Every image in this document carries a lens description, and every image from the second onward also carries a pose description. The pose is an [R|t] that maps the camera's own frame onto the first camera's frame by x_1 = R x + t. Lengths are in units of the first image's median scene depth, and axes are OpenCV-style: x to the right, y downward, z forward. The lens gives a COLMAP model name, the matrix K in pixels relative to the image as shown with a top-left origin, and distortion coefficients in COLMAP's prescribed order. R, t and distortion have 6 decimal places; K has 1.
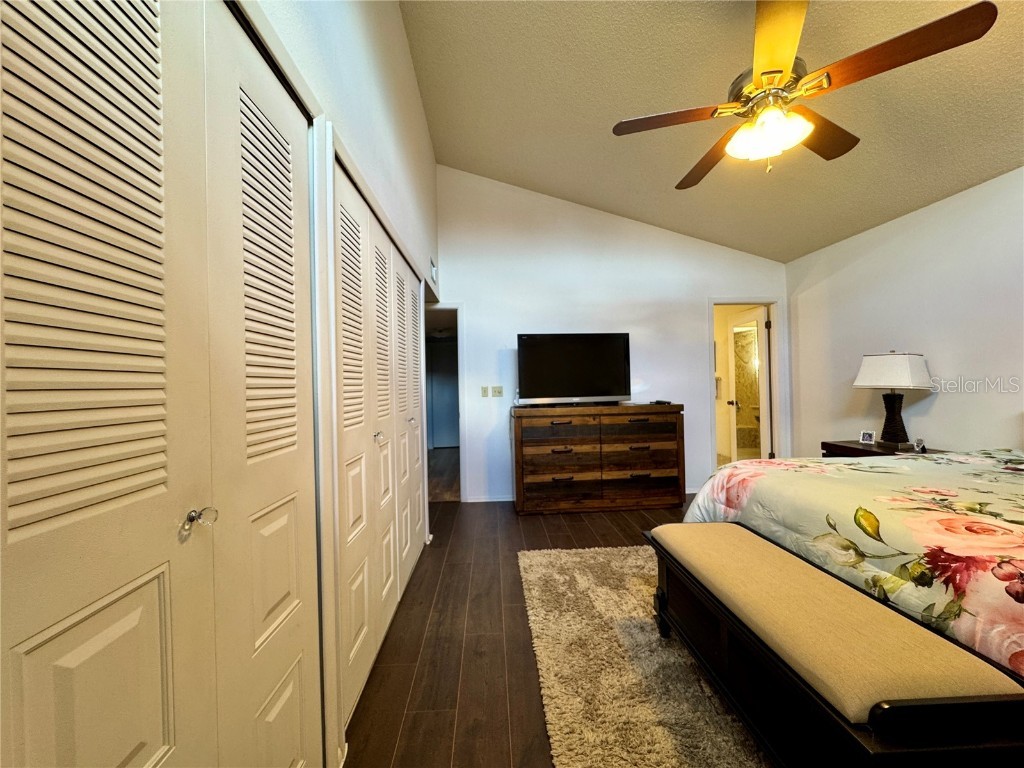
lens RADIAL K [[410.3, 0, 511.1], [0, 410.3, 382.0], [0, 0, 1]] dist [-0.007383, 0.000805]
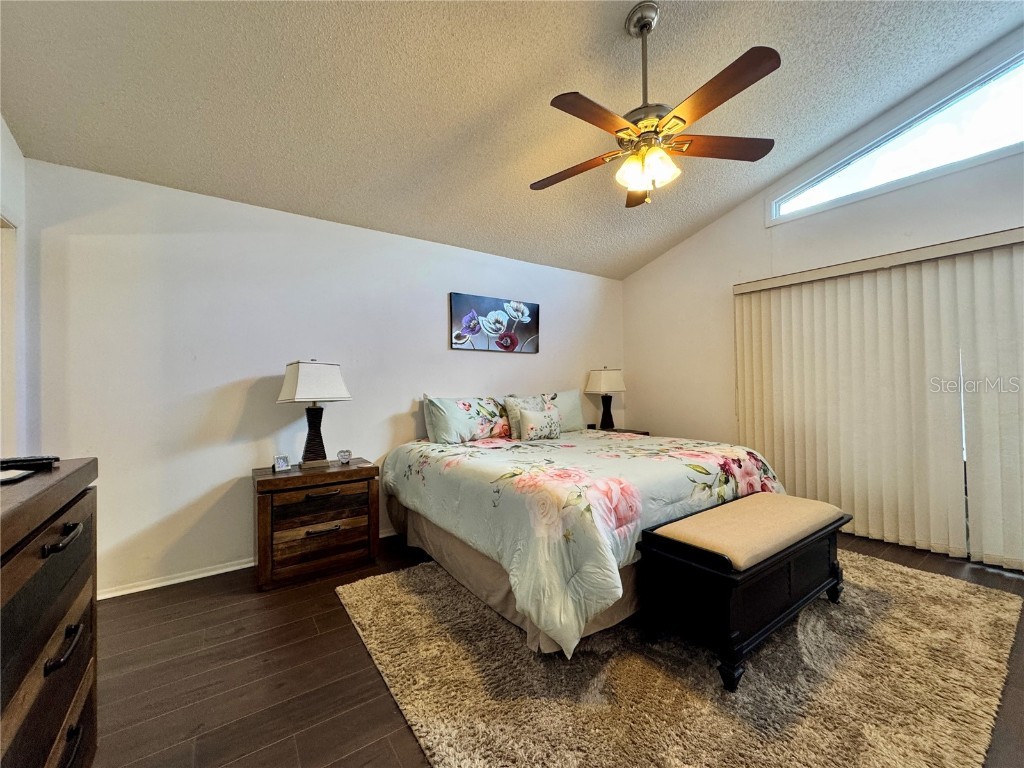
lens RADIAL K [[410.3, 0, 509.1], [0, 410.3, 387.9], [0, 0, 1]] dist [-0.007383, 0.000805]
pose [[-0.531699, 0.025081, 0.846562, -0.128891], [0.019919, 0.999655, -0.017106, 0.022632], [-0.846699, 0.007768, -0.532015, 2.279634]]
